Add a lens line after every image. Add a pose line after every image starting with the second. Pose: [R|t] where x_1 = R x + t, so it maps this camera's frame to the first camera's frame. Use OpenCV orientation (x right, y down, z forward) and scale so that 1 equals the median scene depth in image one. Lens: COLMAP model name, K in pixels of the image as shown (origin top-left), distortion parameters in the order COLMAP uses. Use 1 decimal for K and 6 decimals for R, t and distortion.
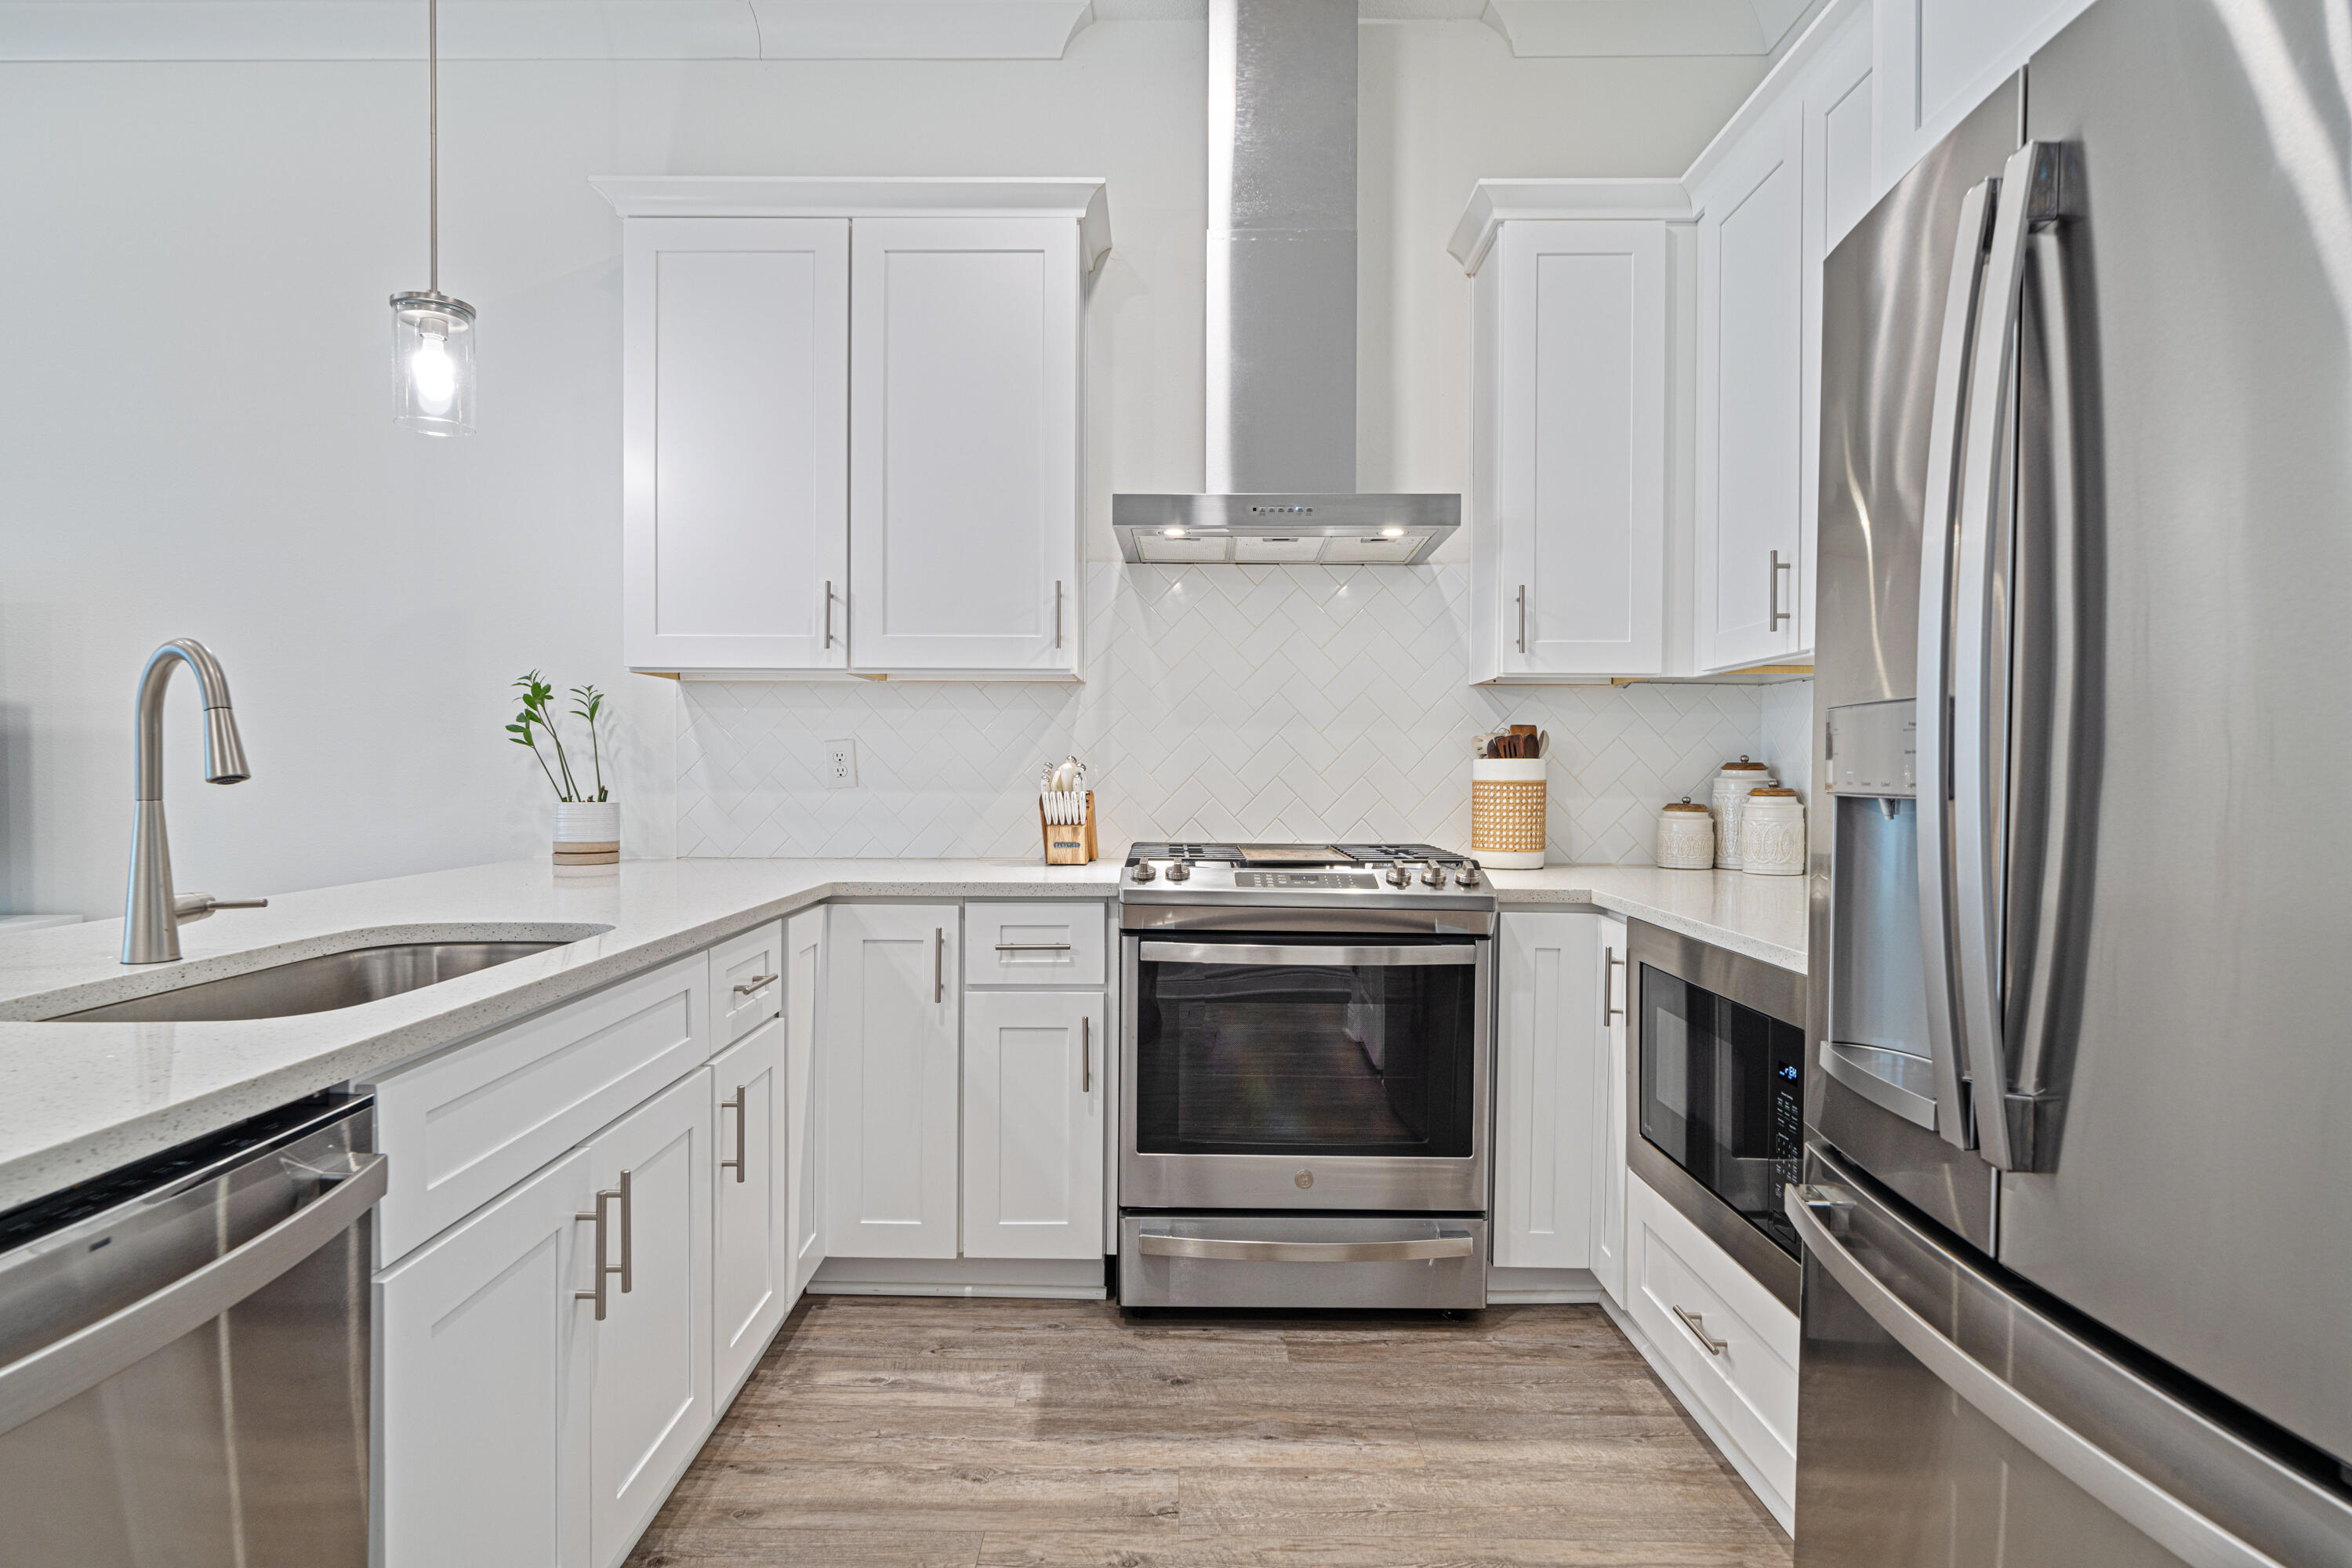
lens RADIAL K [[1282.3, 0, 1155.7], [0, 1282.3, 785.4], [0, 0, 1]] dist [-0.004493, -0.000287]
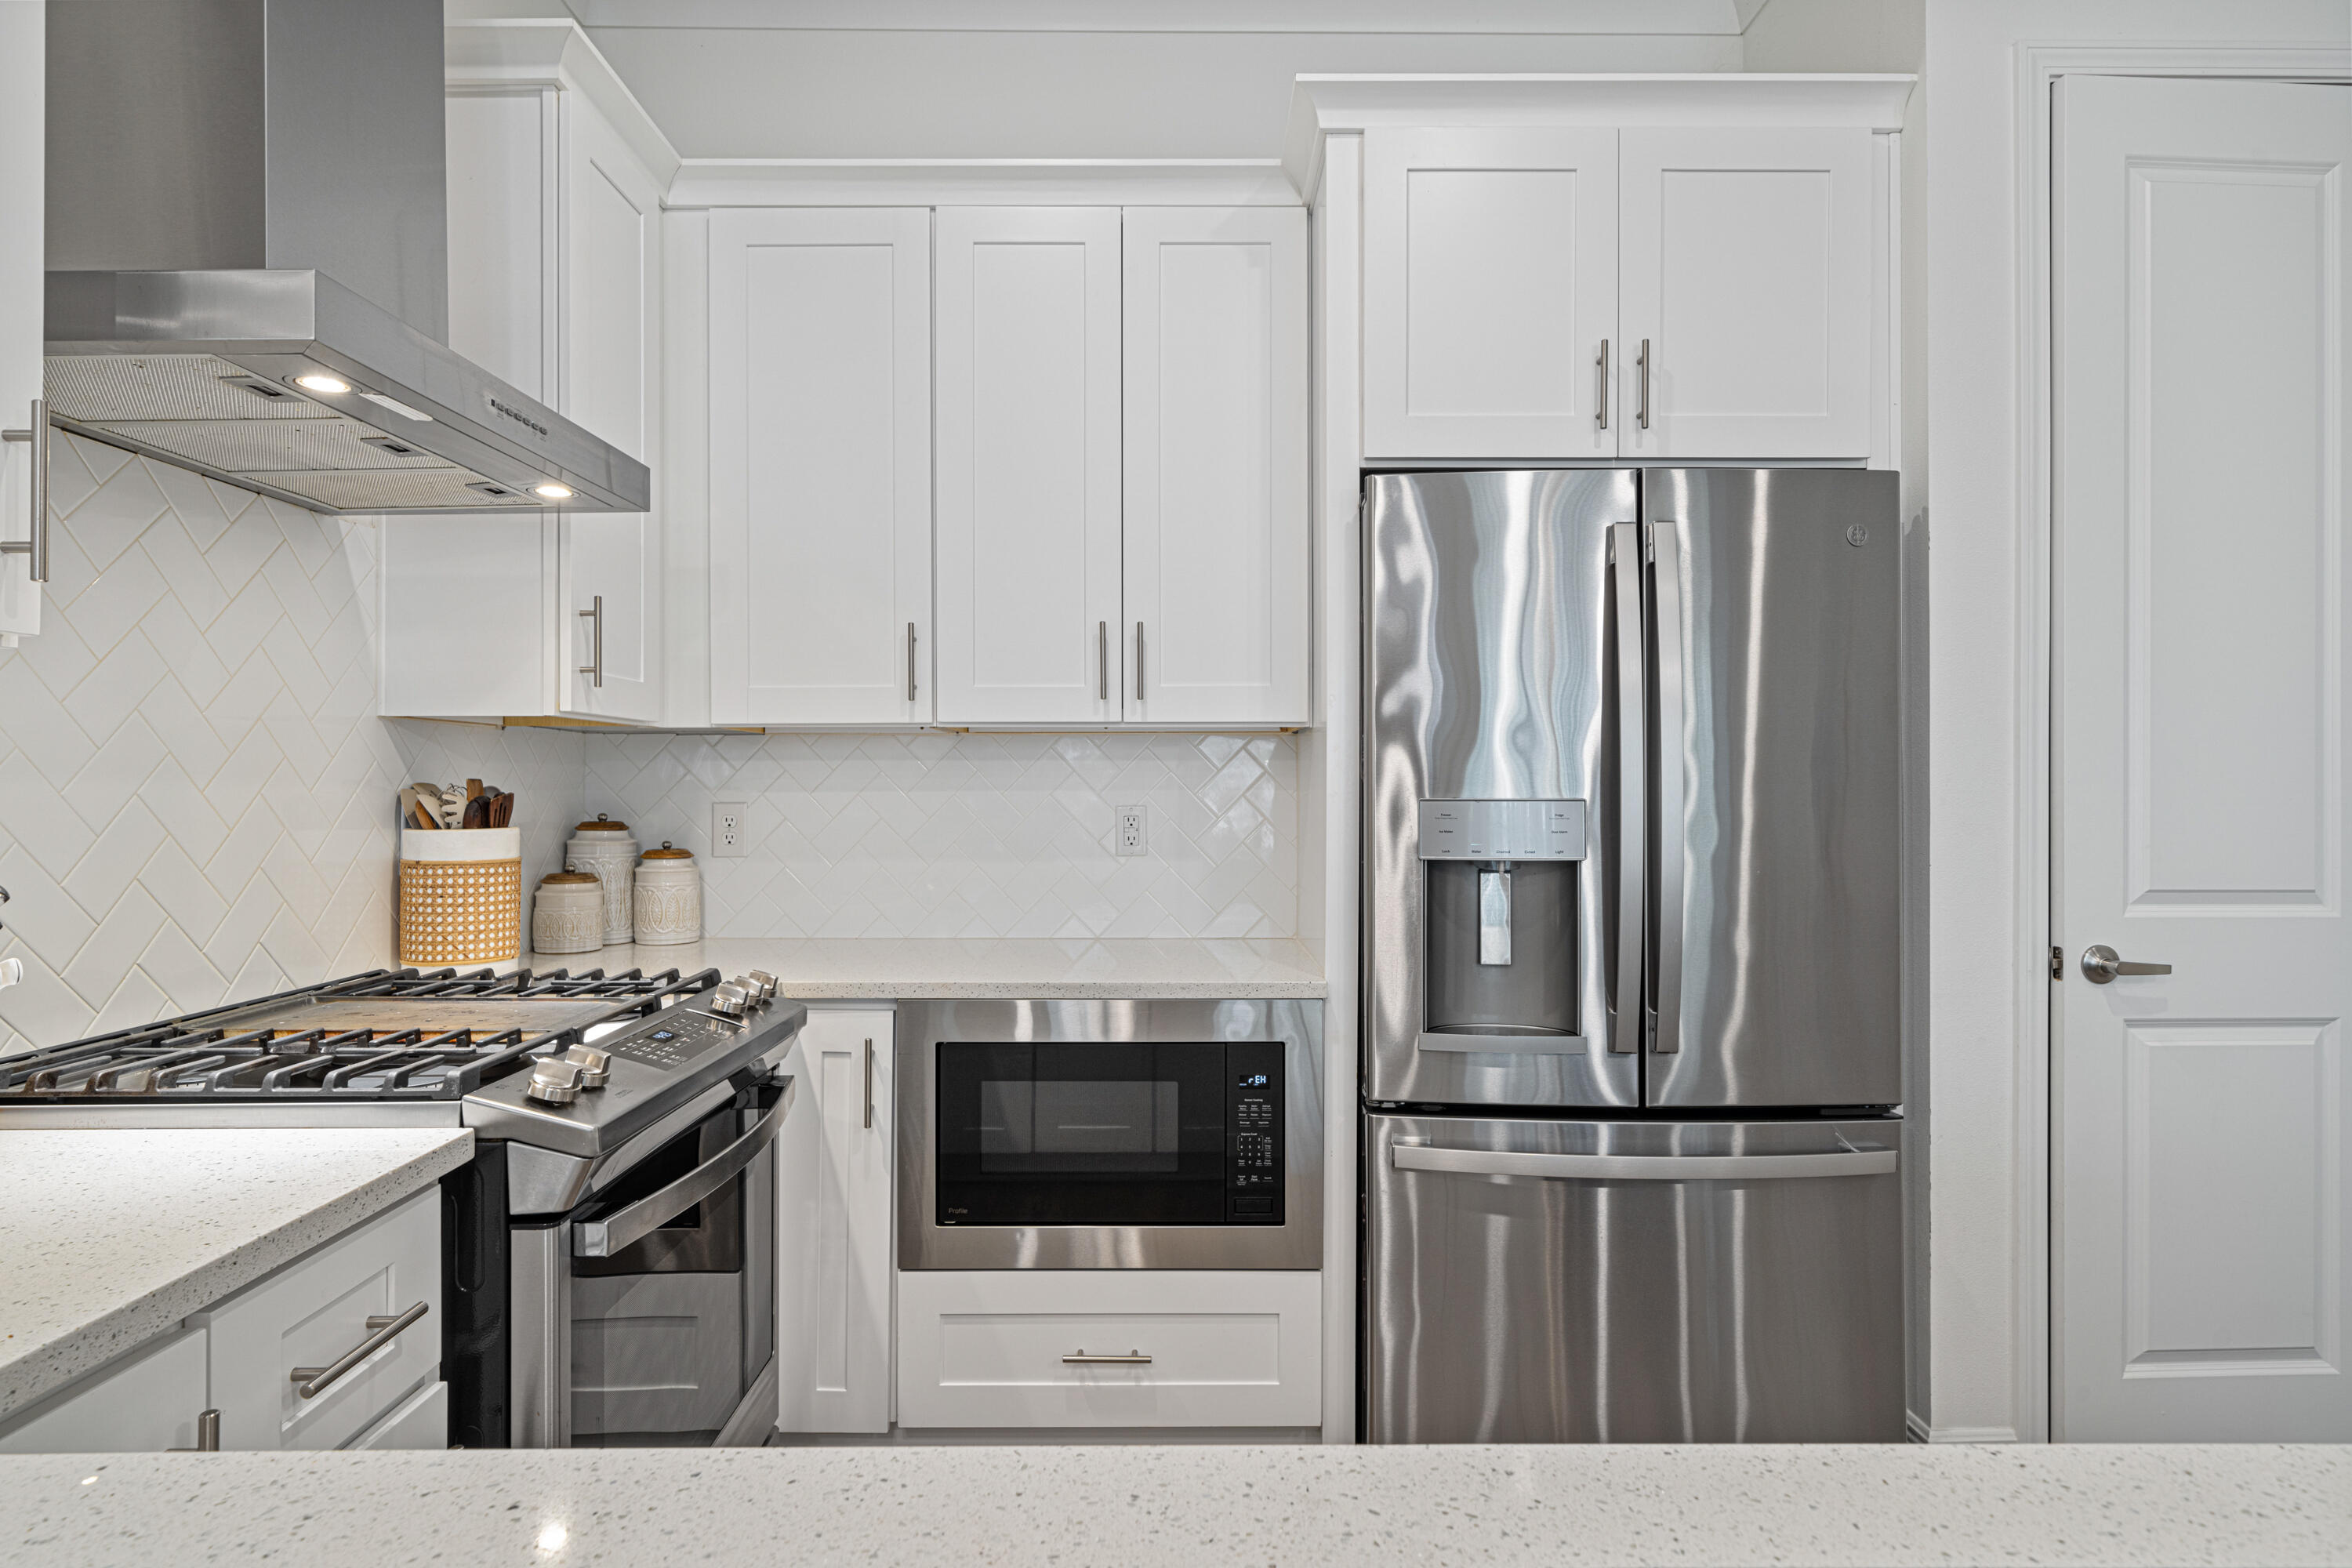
lens RADIAL K [[1264.2, 0, 1176.0], [0, 1264.2, 784.0], [0, 0, 1]] dist [-0.001227, 0.000349]
pose [[-0.024344, -0.004019, 0.999696, -0.431774], [0.015850, 0.999865, 0.004406, -0.042560], [-0.999578, 0.015952, -0.024277, 0.645529]]
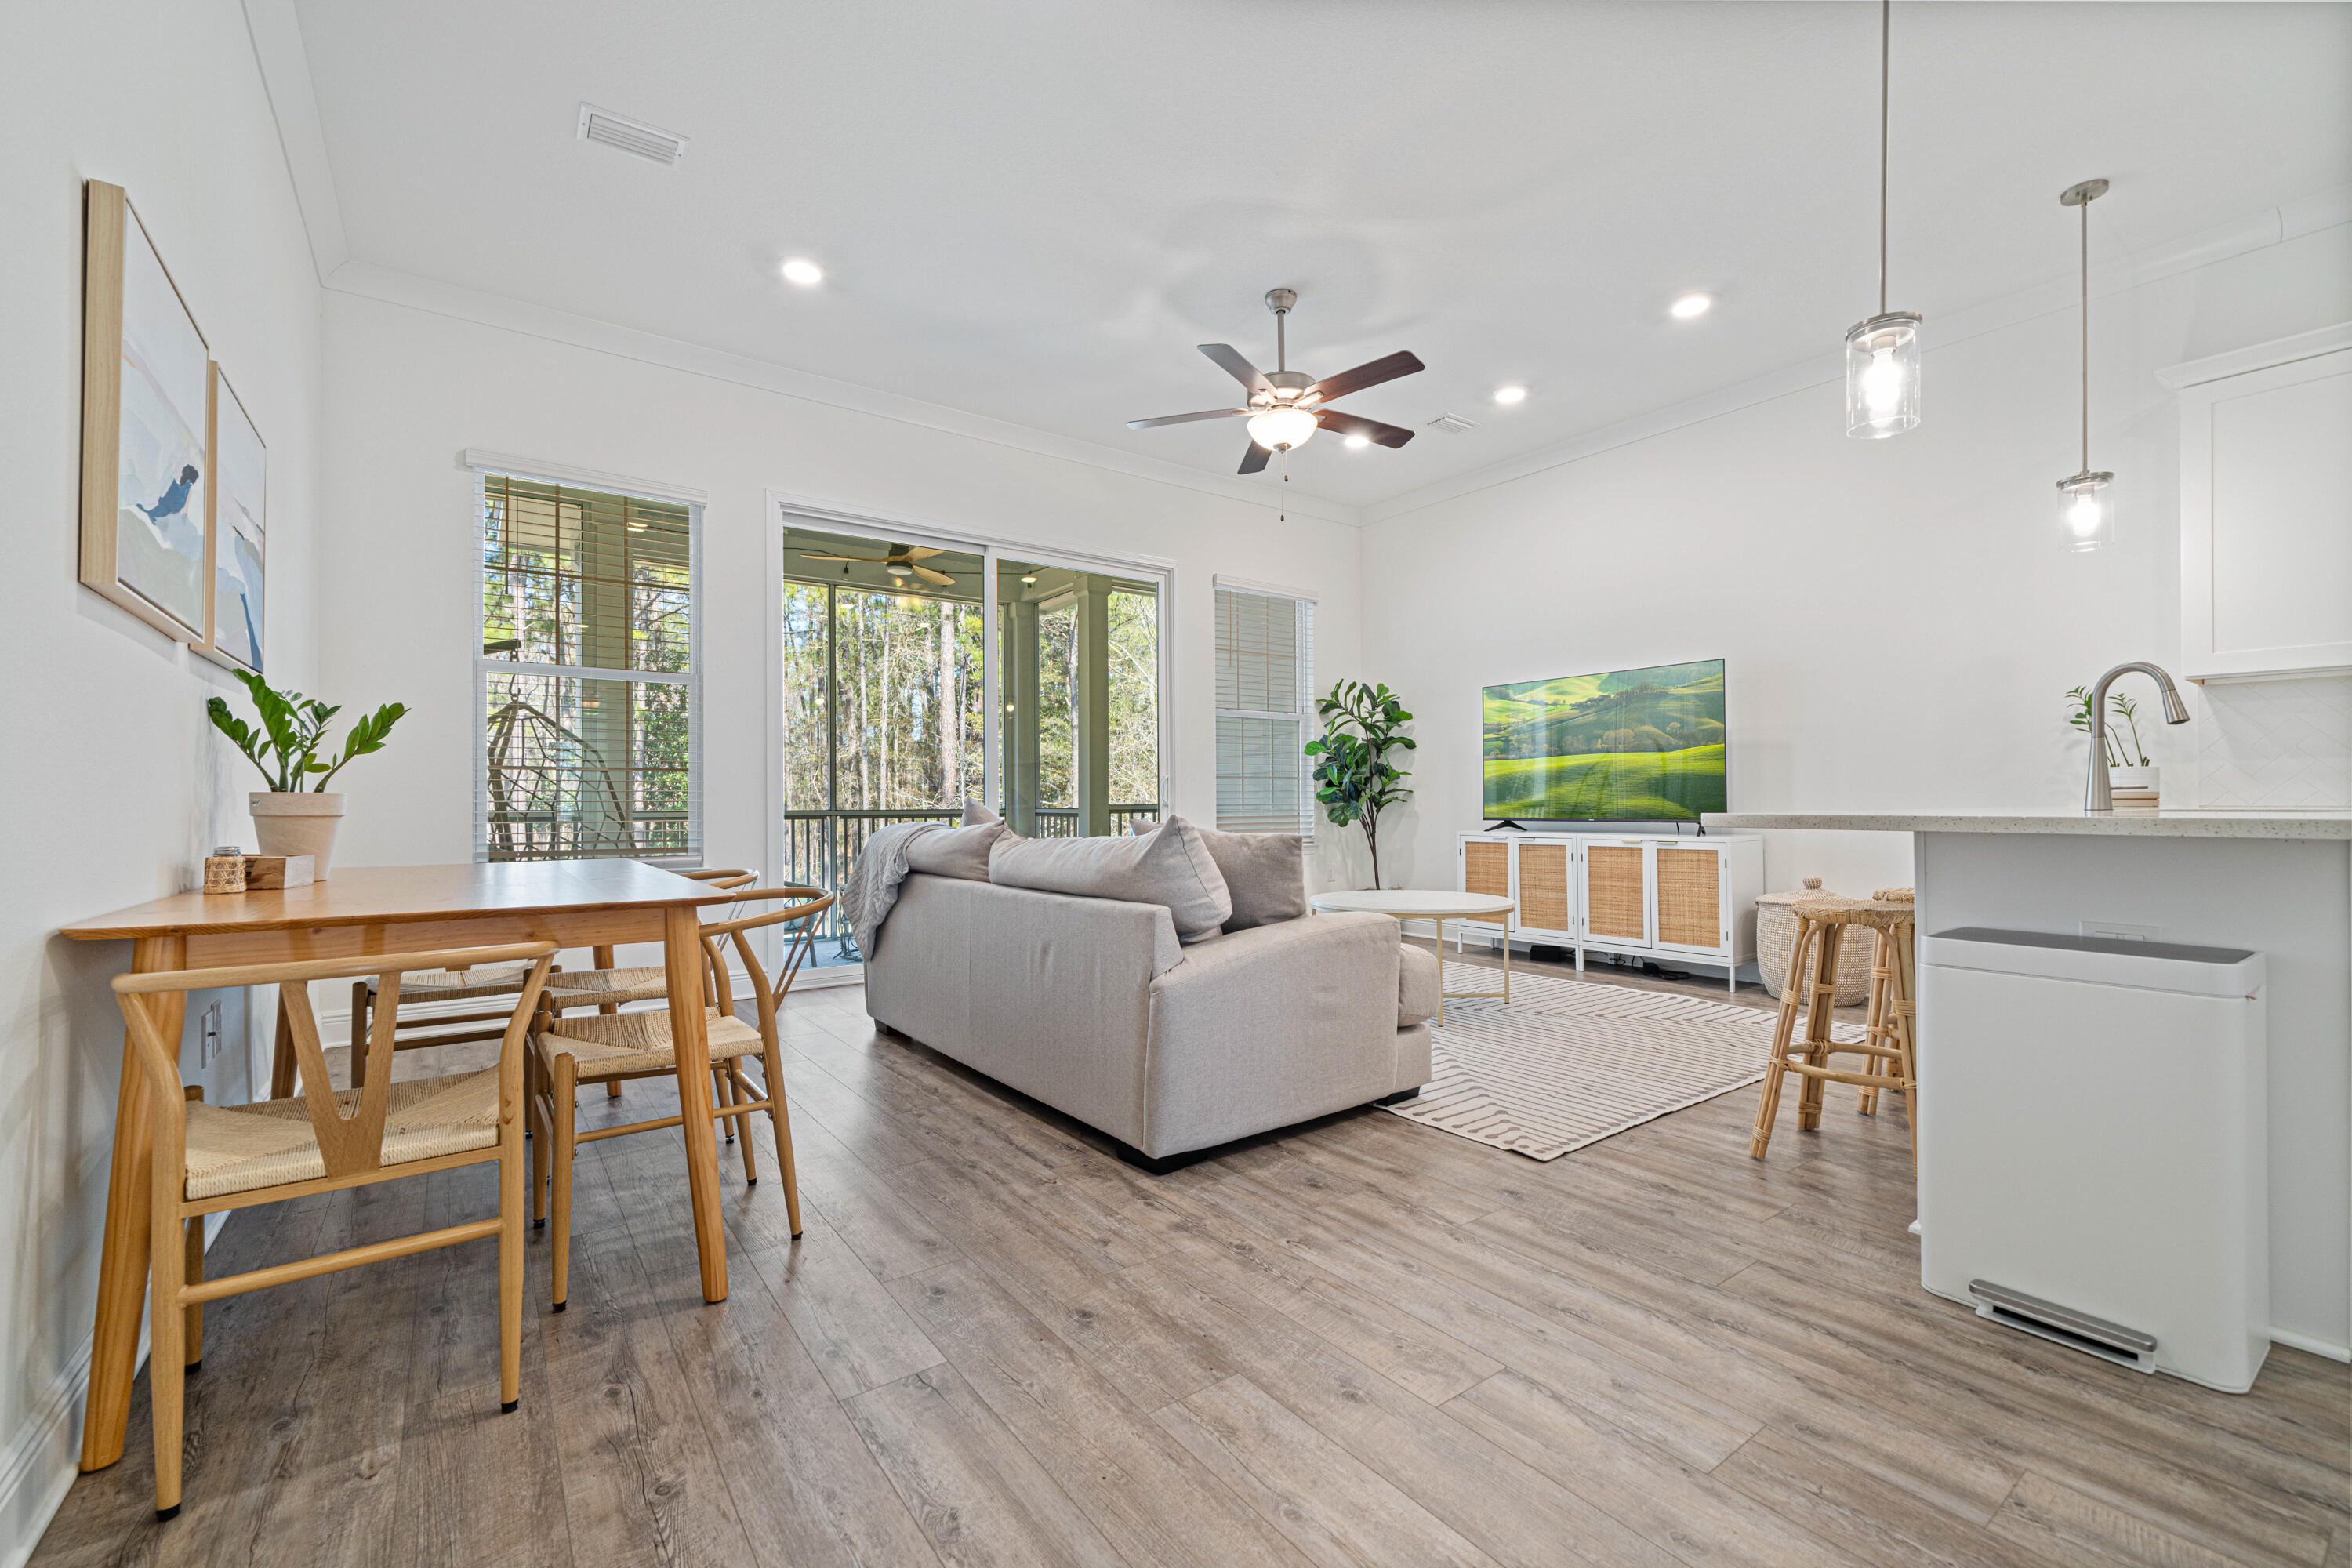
lens RADIAL K [[957.5, 0, 1170.5], [0, 957.5, 797.4], [0, 0, 1]] dist [-0.000381, -0.000054]
pose [[0.600226, -0.009003, -0.799780, -0.217750], [-0.006555, 0.999848, -0.016174, 0.077627], [0.799804, 0.014950, 0.600075, -0.649220]]
